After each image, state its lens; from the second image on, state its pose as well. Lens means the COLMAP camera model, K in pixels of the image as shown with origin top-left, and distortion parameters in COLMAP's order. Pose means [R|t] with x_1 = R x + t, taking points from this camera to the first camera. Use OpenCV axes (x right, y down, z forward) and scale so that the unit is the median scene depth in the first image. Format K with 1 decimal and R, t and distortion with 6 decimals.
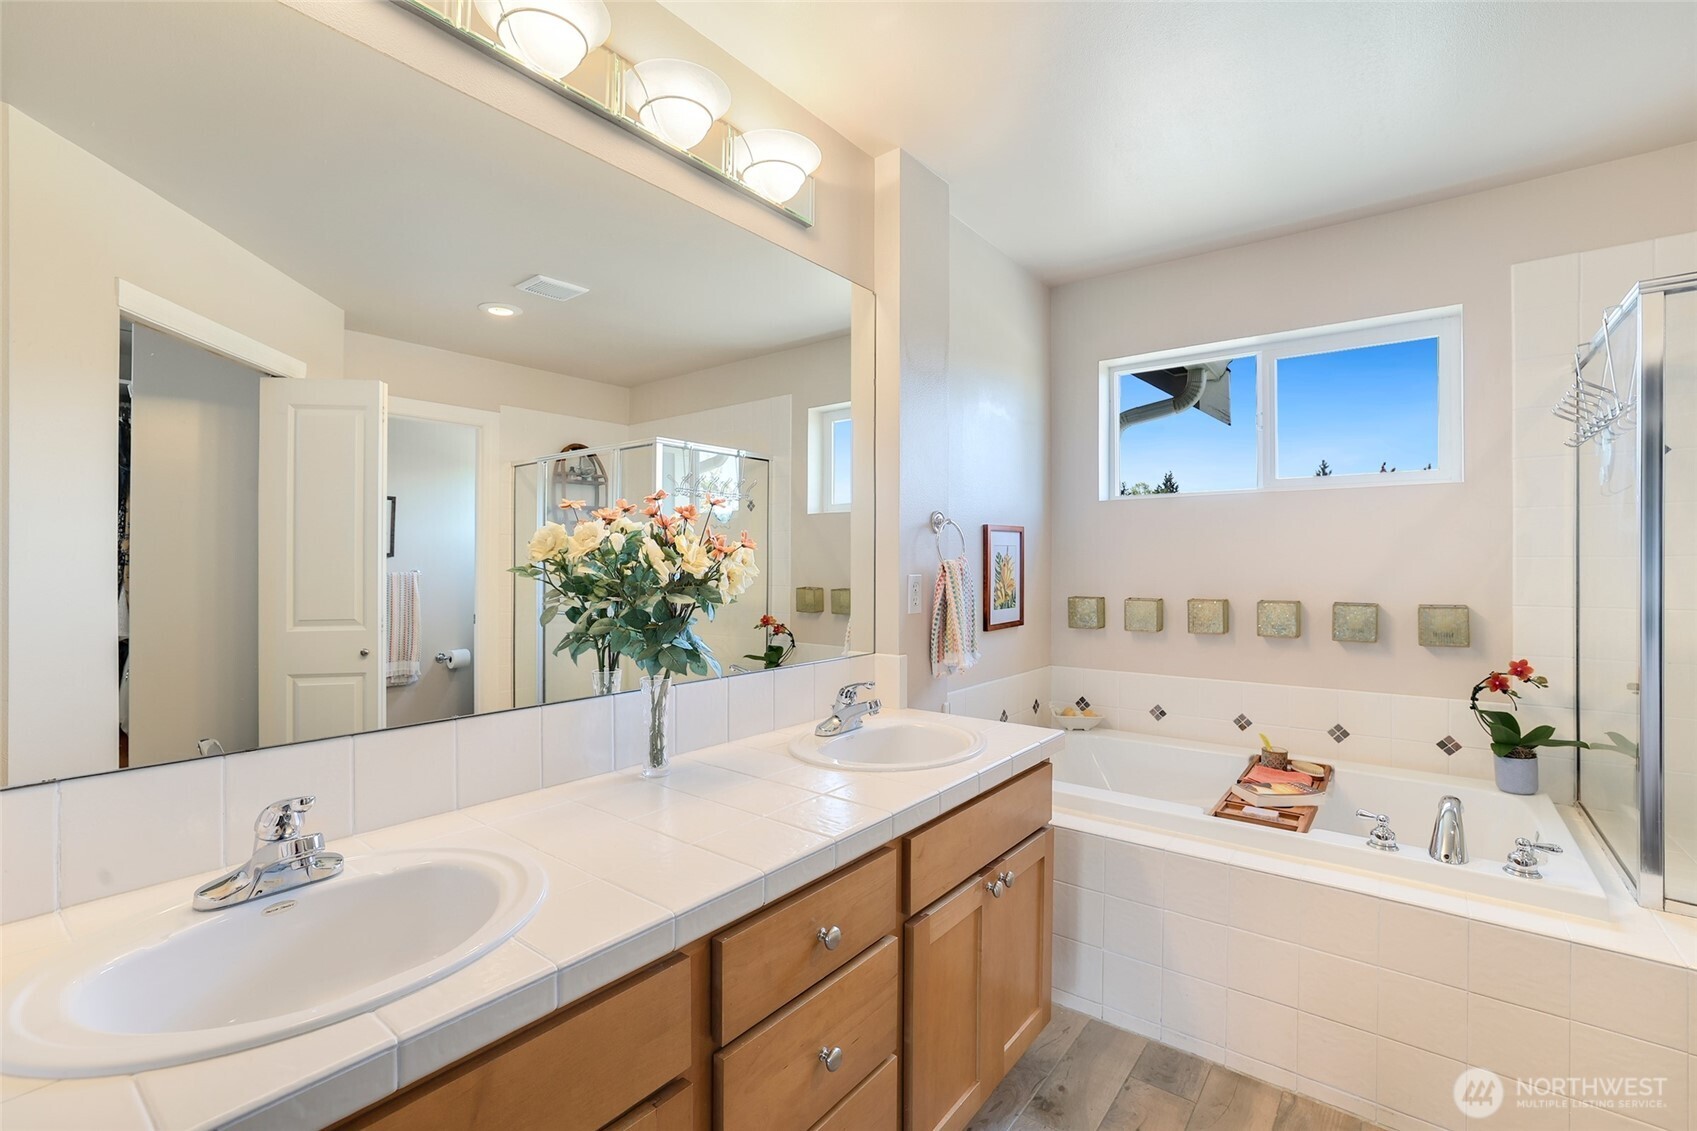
lens RADIAL K [[754.2, 0, 836.5], [0, 754.2, 558.8], [0, 0, 1]] dist [-0.011107, 0.005591]
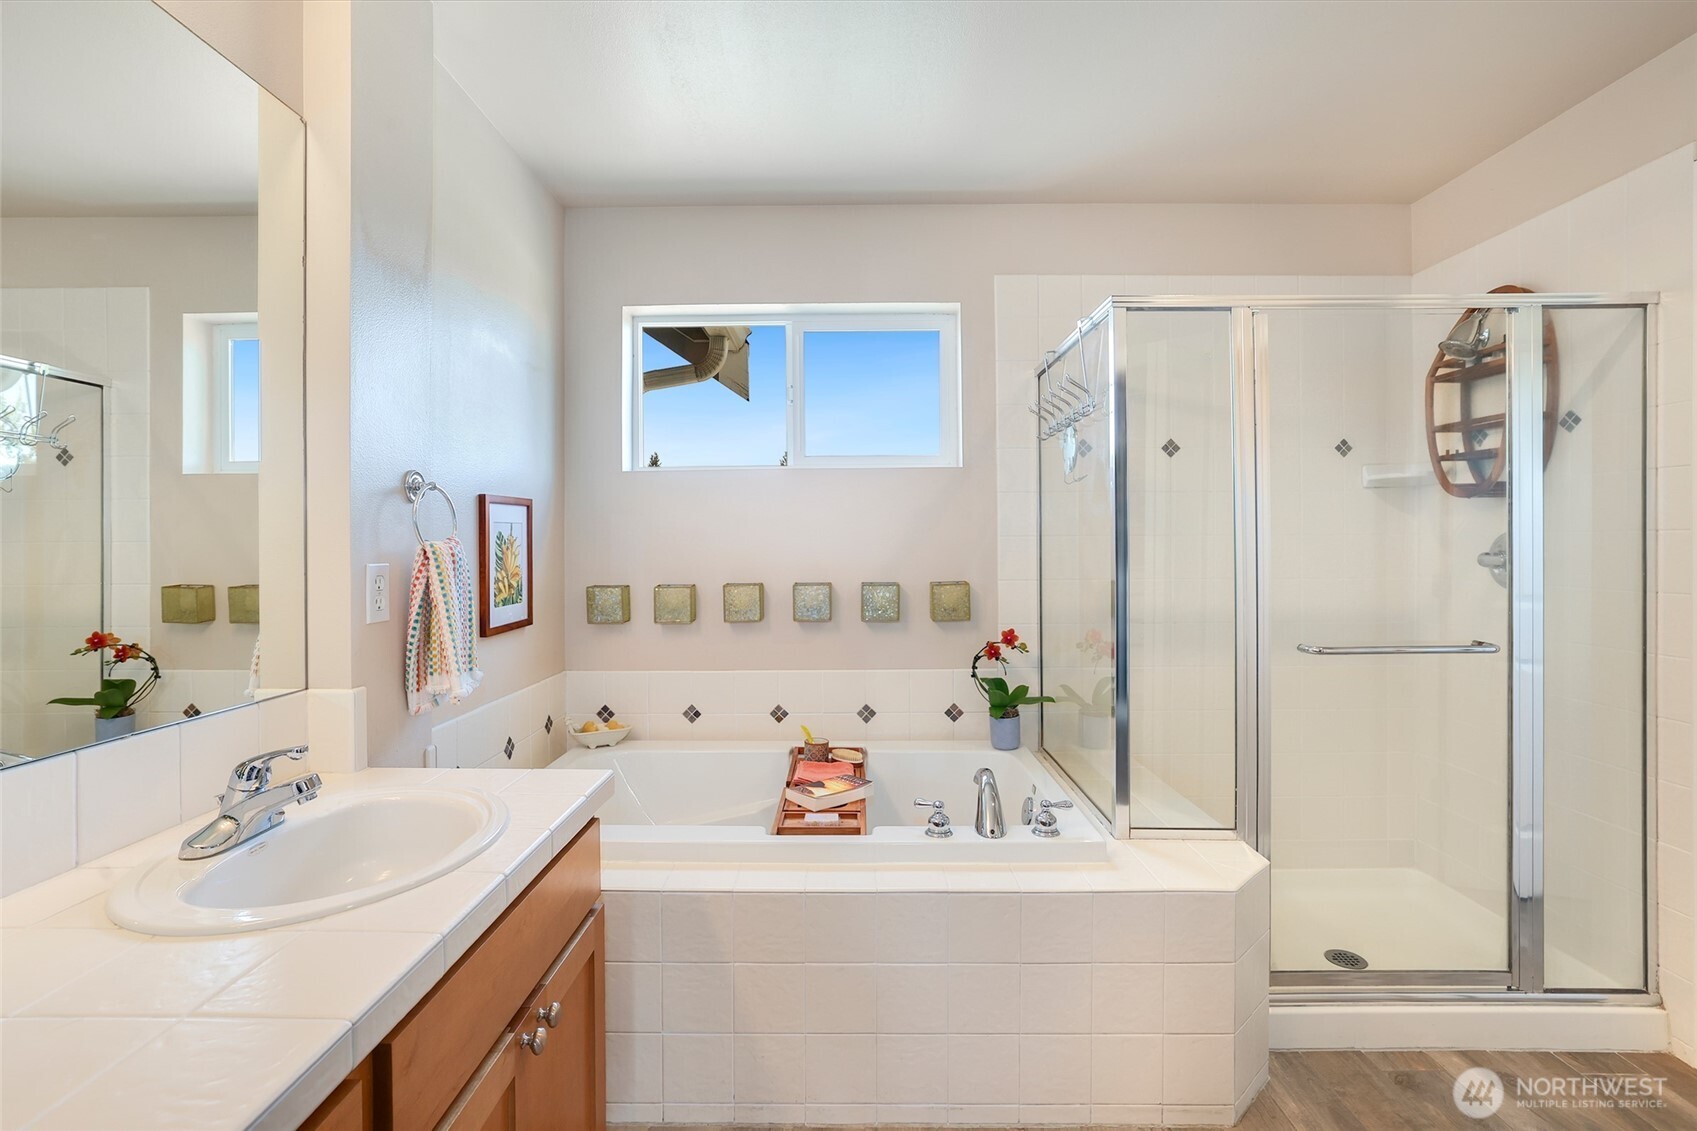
lens RADIAL K [[771.2, 0, 835.7], [0, 771.2, 548.7], [0, 0, 1]] dist [-0.024587, 0.006760]
pose [[0.790616, -0.008436, 0.612254, 0.010730], [0.003653, 0.999952, 0.009061, 0.003450], [-0.612302, -0.004927, 0.790609, 0.217355]]
